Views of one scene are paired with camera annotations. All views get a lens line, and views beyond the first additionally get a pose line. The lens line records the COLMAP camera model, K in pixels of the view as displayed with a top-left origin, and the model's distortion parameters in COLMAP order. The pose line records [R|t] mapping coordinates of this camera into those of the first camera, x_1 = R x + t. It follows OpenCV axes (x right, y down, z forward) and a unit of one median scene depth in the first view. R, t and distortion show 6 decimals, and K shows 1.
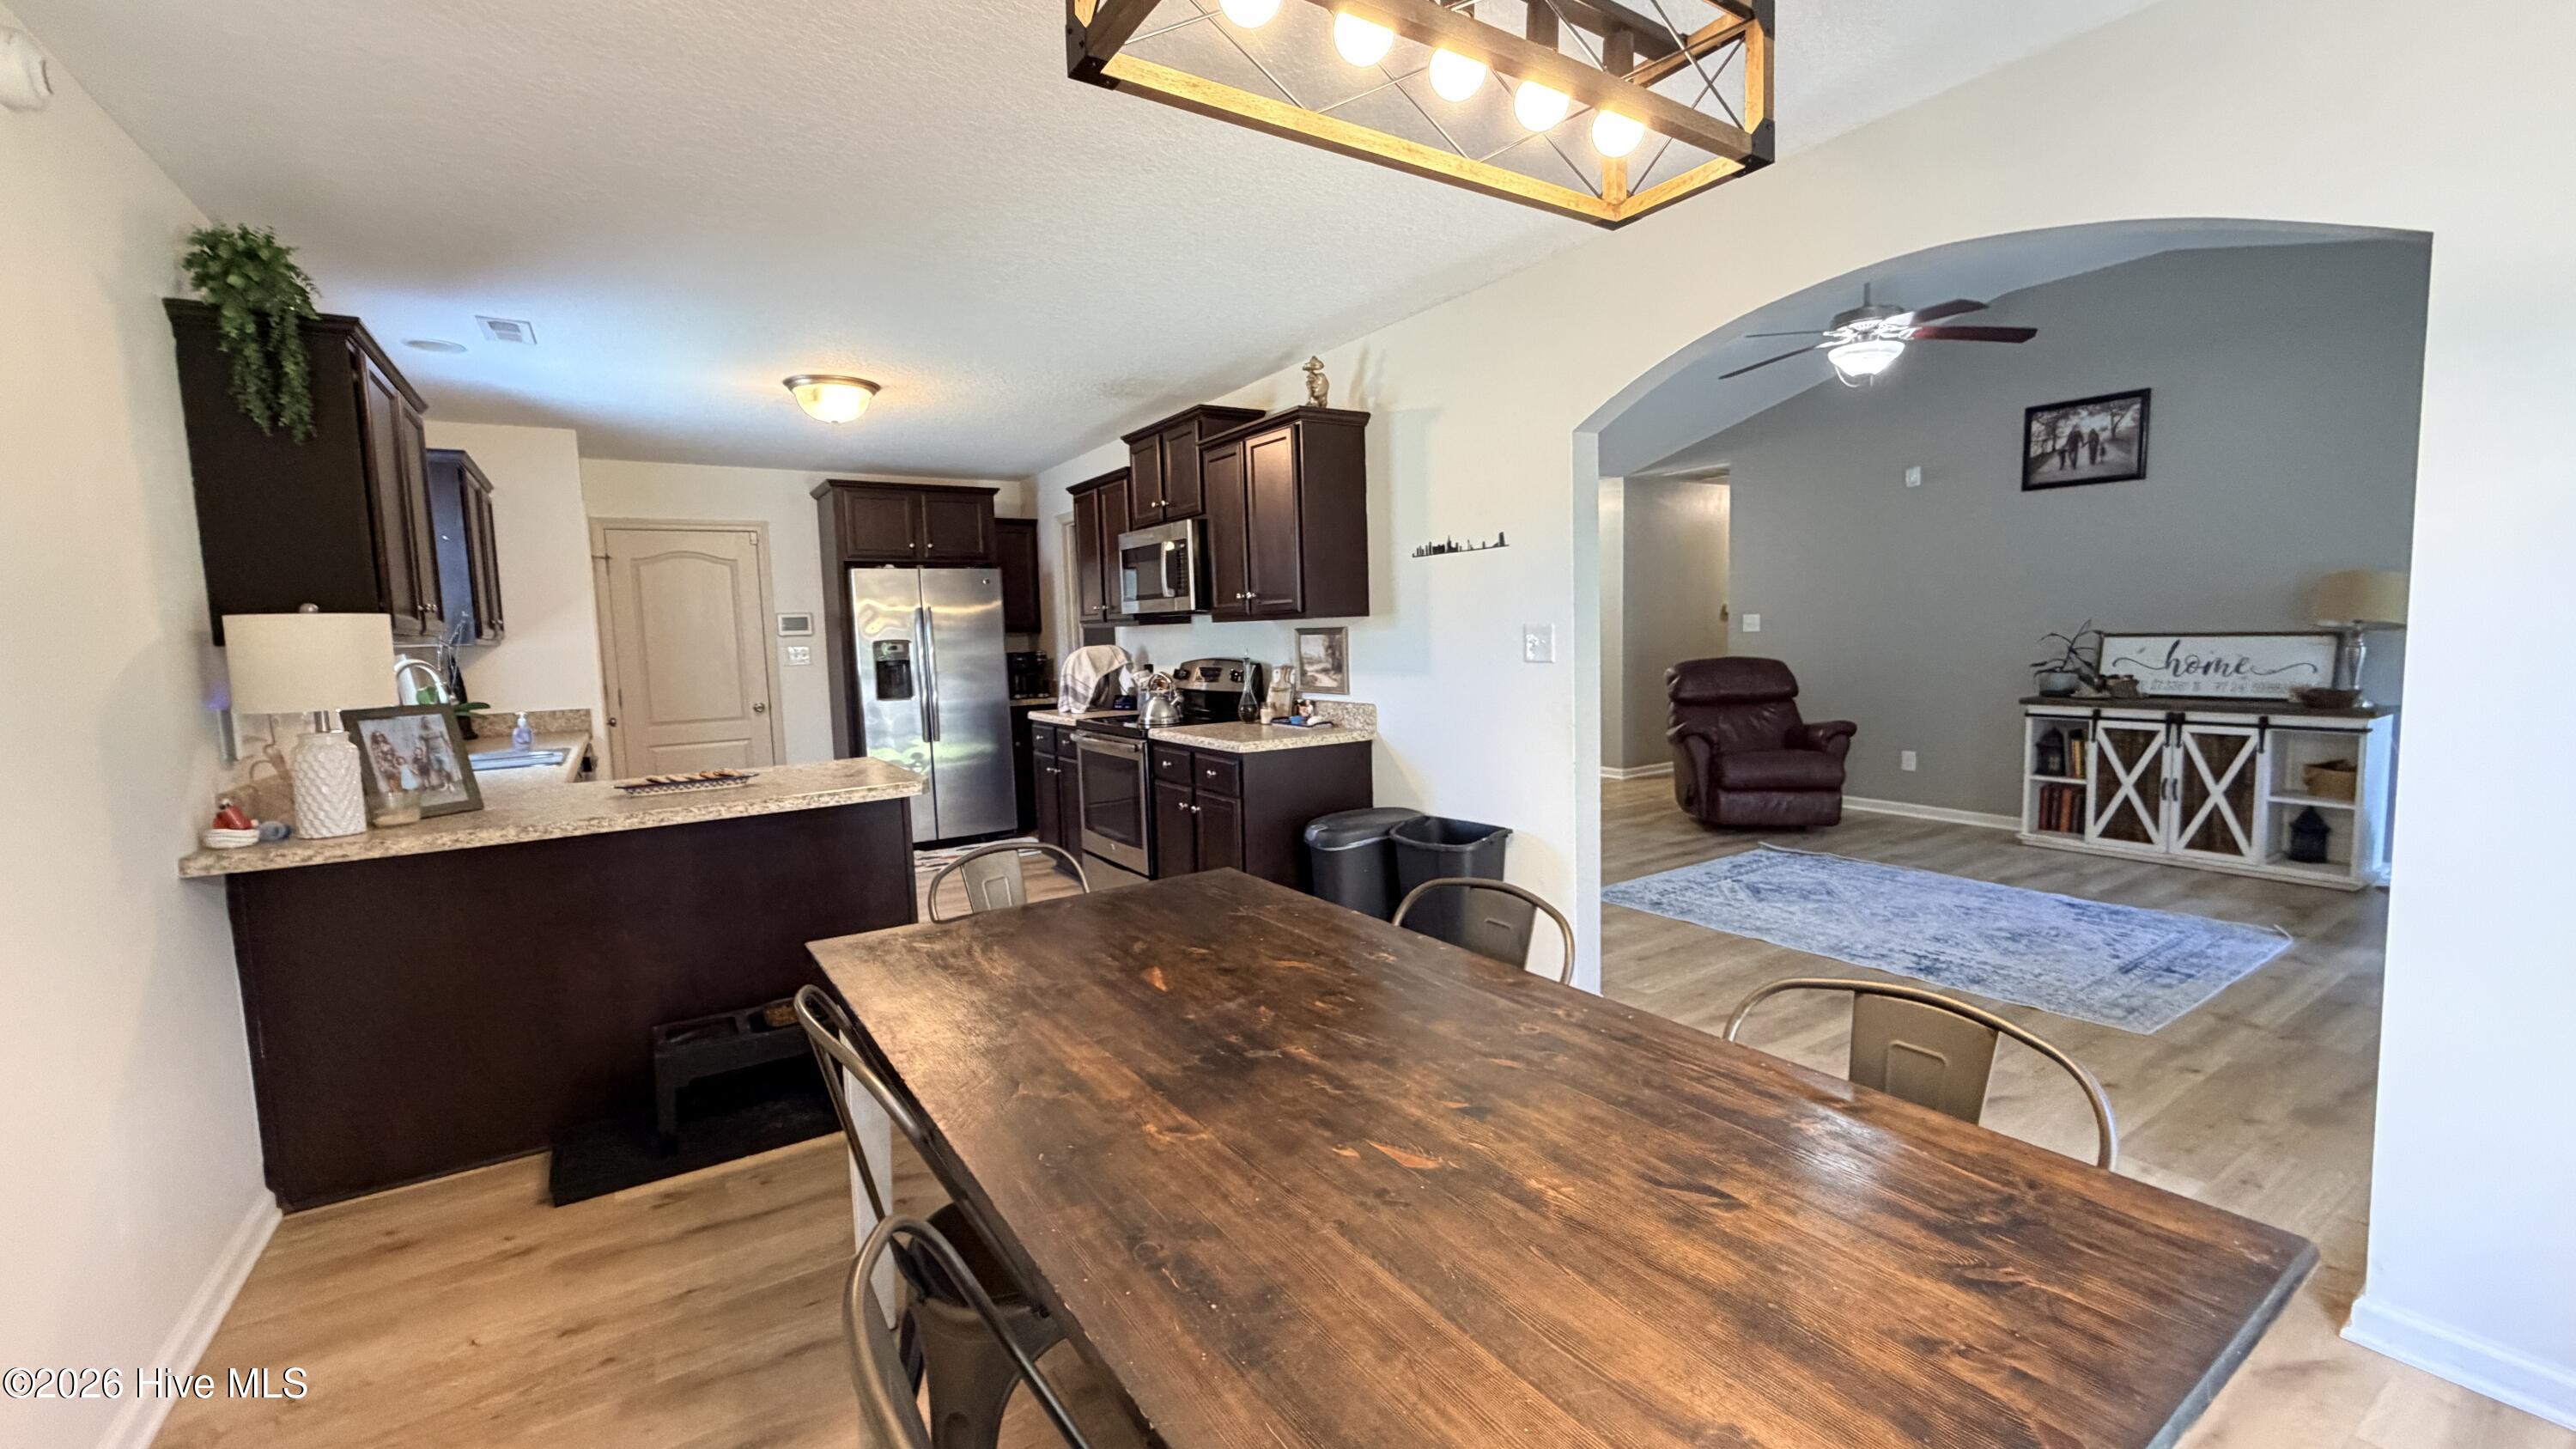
lens RADIAL K [[1025.7, 0, 1278.1], [0, 1025.7, 725.6], [0, 0, 1]] dist [0.000476, -0.000577]
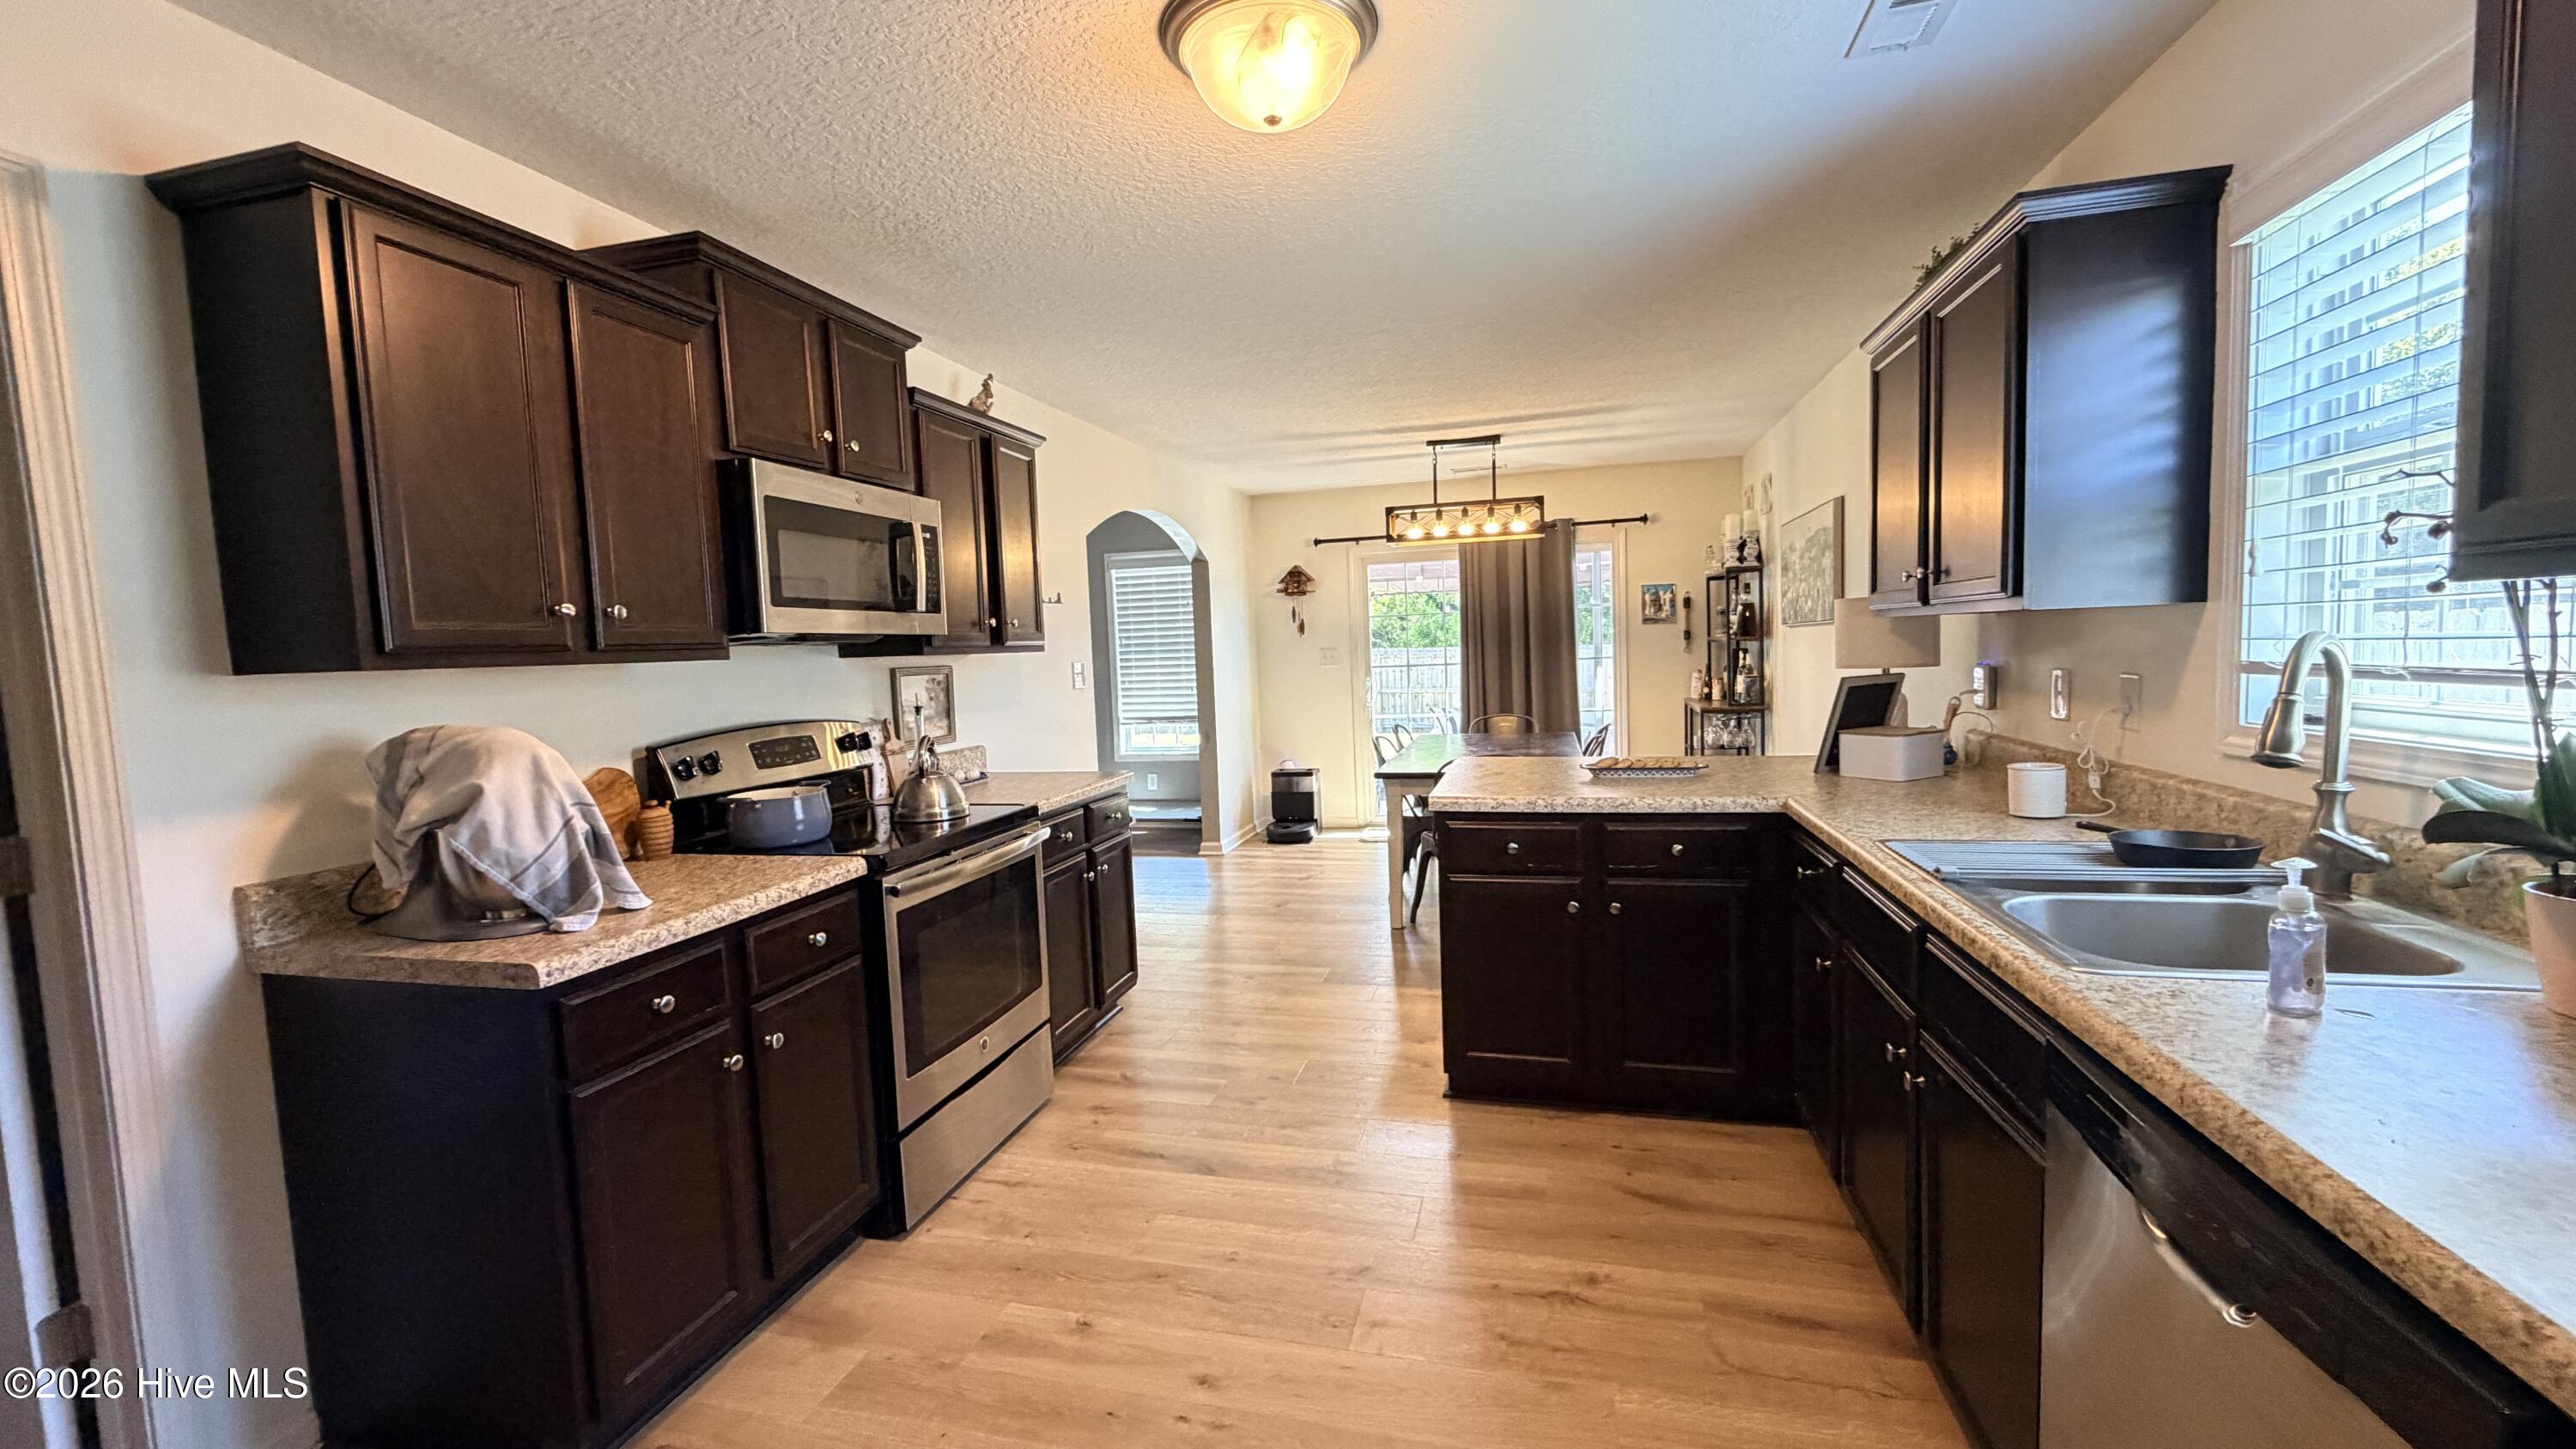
lens RADIAL K [[1025.7, 0, 1271.2], [0, 1025.7, 726.9], [0, 0, 1]] dist [0.000476, -0.000577]
pose [[-0.668995, 0.001013, 0.743266, -0.621265], [0.129654, 0.984826, 0.115357, -0.087990], [-0.731871, 0.173541, -0.658975, 1.105391]]
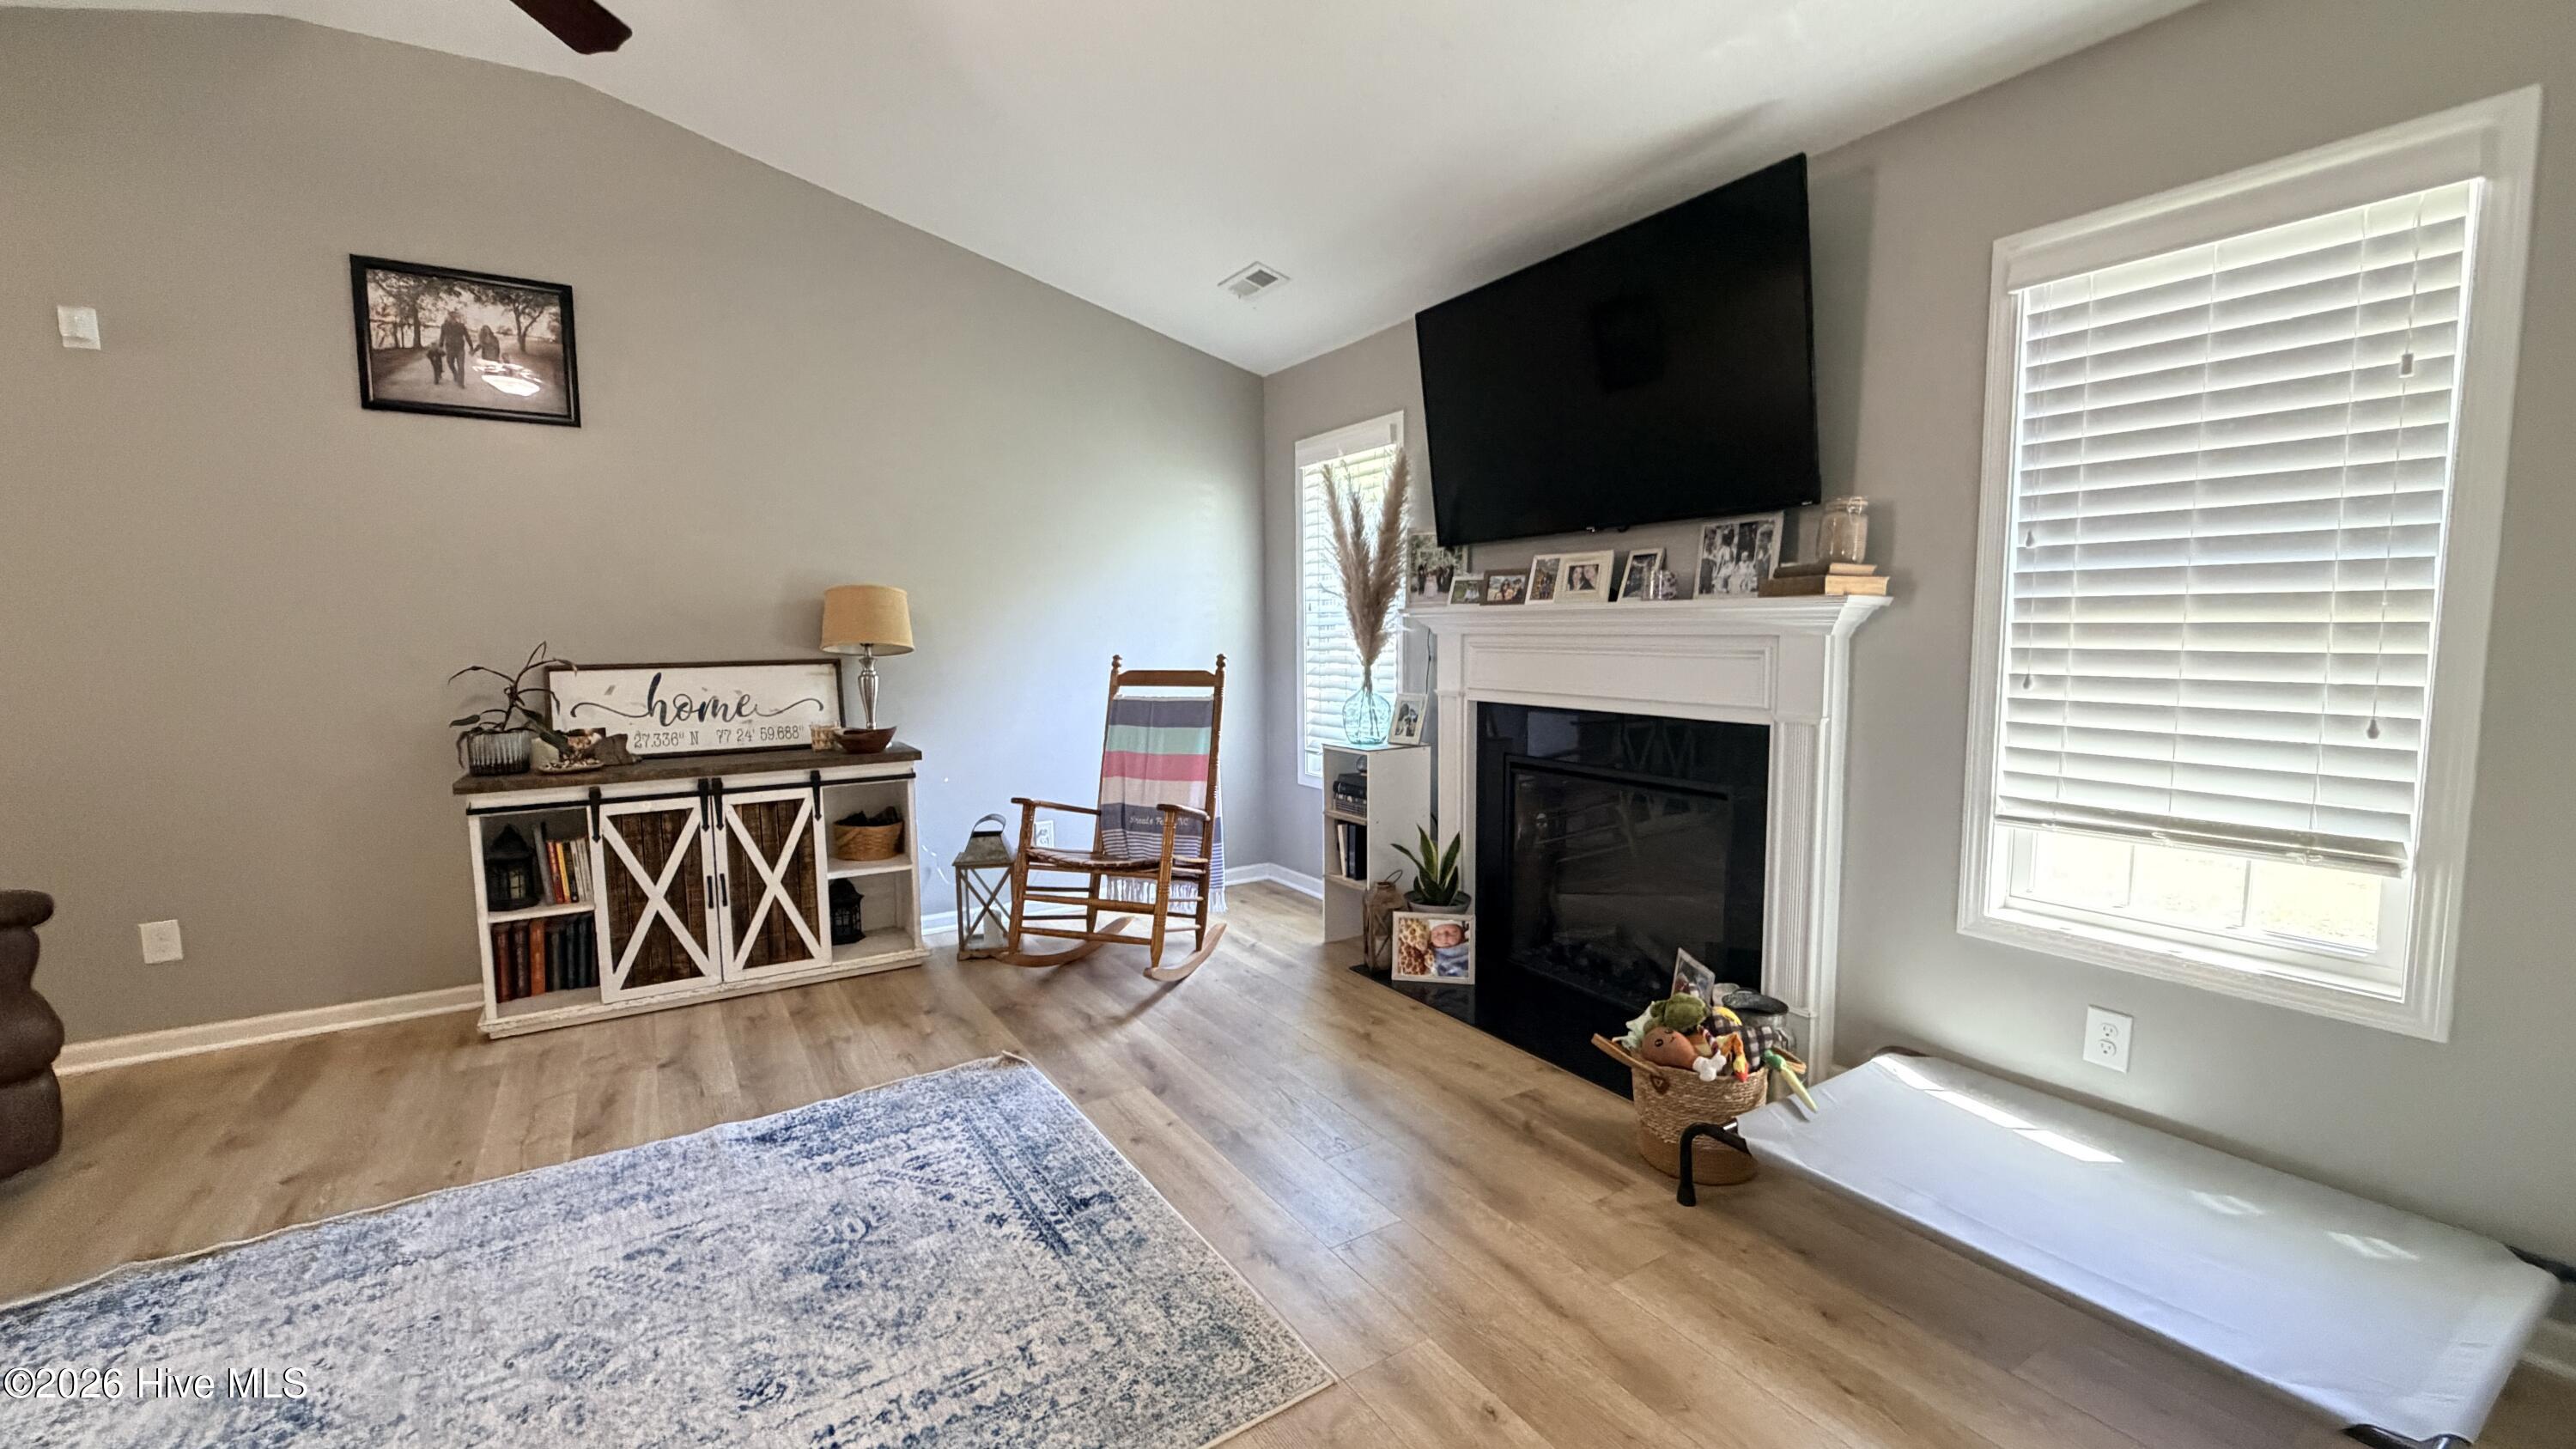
lens RADIAL K [[1025.7, 0, 1280.9], [0, 1025.7, 727.1], [0, 0, 1]] dist [0.000476, -0.000577]
pose [[0.005636, -0.068018, 0.997668, 0.190338], [0.104890, 0.992221, 0.067054, -0.050218], [-0.994468, 0.104267, 0.012726, 0.580806]]
